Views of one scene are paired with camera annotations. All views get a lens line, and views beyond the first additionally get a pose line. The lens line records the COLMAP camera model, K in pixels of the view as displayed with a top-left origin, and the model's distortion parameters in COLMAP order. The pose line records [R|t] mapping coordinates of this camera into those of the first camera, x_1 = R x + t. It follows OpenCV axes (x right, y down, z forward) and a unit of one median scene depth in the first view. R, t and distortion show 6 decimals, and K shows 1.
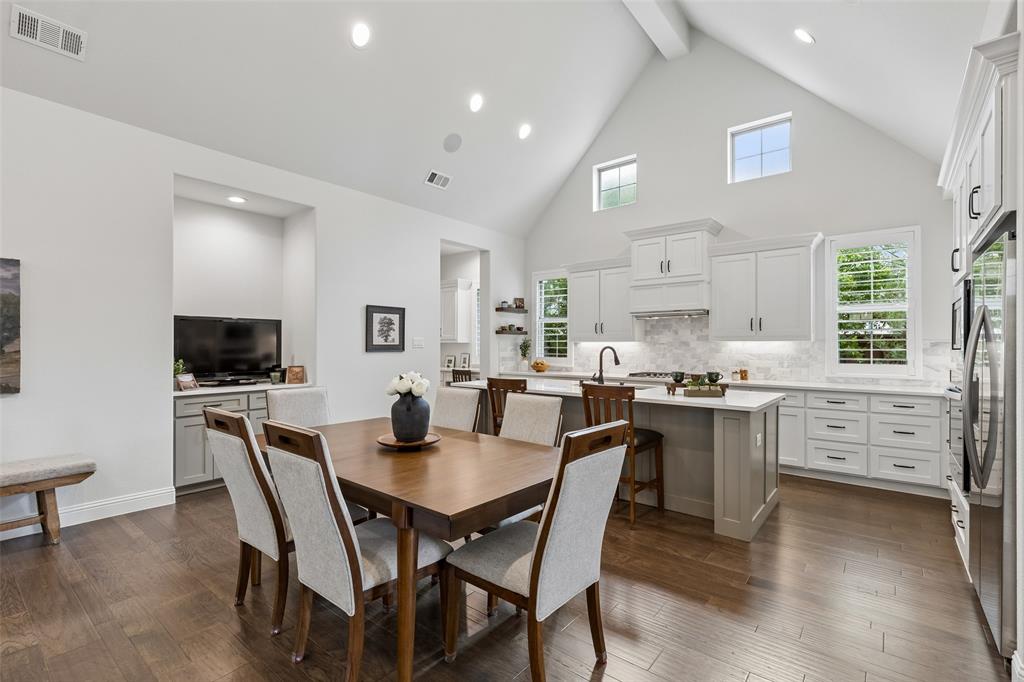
lens RADIAL K [[462.3, 0, 510.0], [0, 462.3, 343.6], [0, 0, 1]] dist [0.000495, 0.000164]
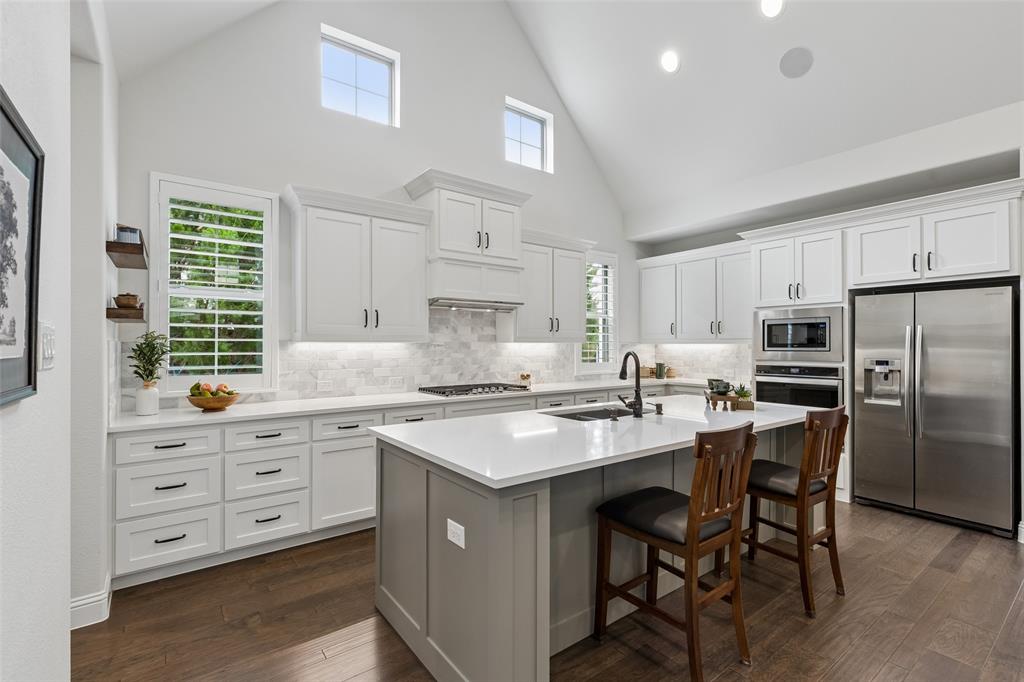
lens RADIAL K [[473.4, 0, 527.7], [0, 473.4, 337.7], [0, 0, 1]] dist [0.002440, 0.000105]
pose [[0.224471, 0.010523, 0.974424, -0.386056], [-0.005832, 0.999938, -0.009455, -0.006136], [-0.974463, -0.003561, 0.224518, 0.786864]]
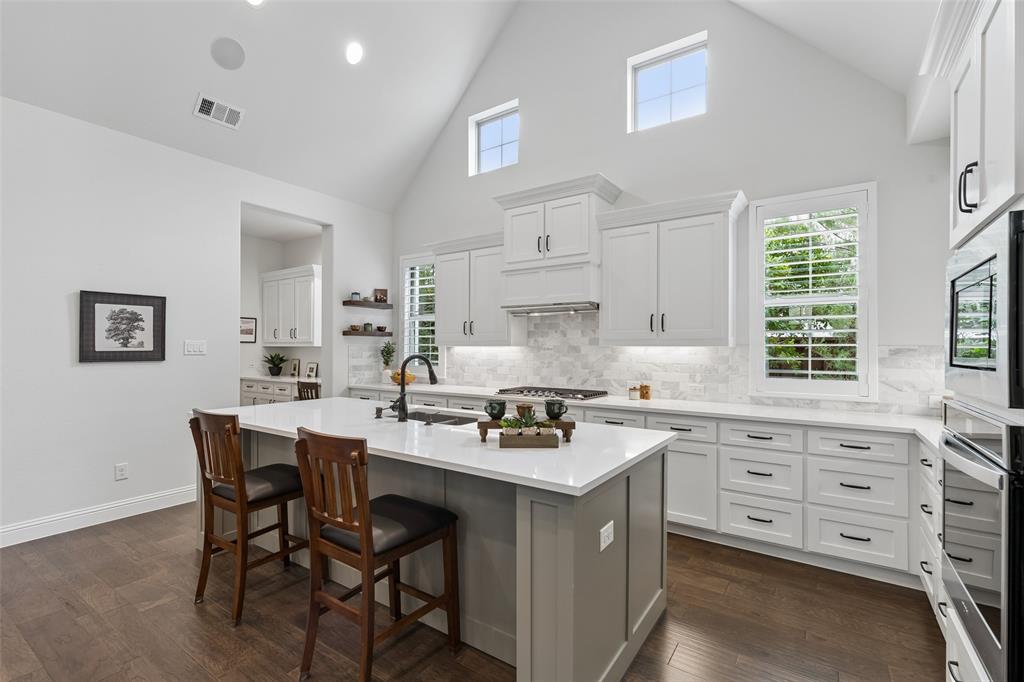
lens RADIAL K [[457.6, 0, 510.0], [0, 457.6, 345.7], [0, 0, 1]] dist [0.002499, -0.000120]
pose [[0.996748, 0.000793, 0.080583, 0.232624], [-0.000893, 0.999999, 0.001197, -0.006716], [-0.080582, -0.001265, 0.996747, 0.293256]]
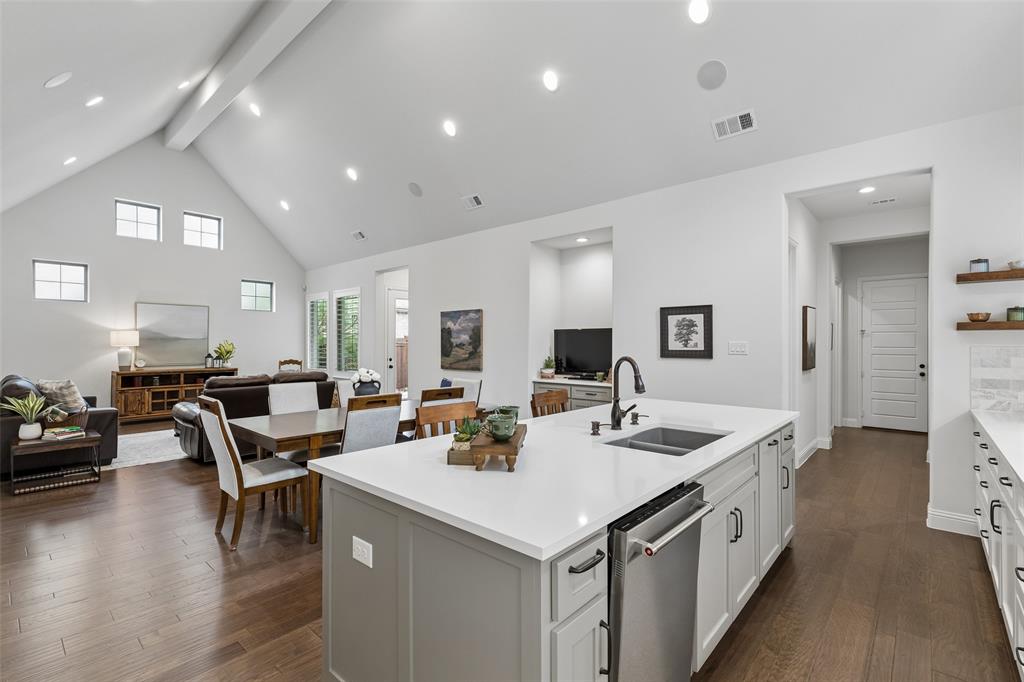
lens RADIAL K [[463.0, 0, 512.0], [0, 463.0, 341.0], [0, 0, 1]] dist [0.018765, -0.000084]
pose [[-0.043521, -0.011316, -0.998988, 0.616869], [-0.000846, 0.999936, -0.011290, -0.004742], [0.999052, 0.000354, -0.043527, 0.708433]]
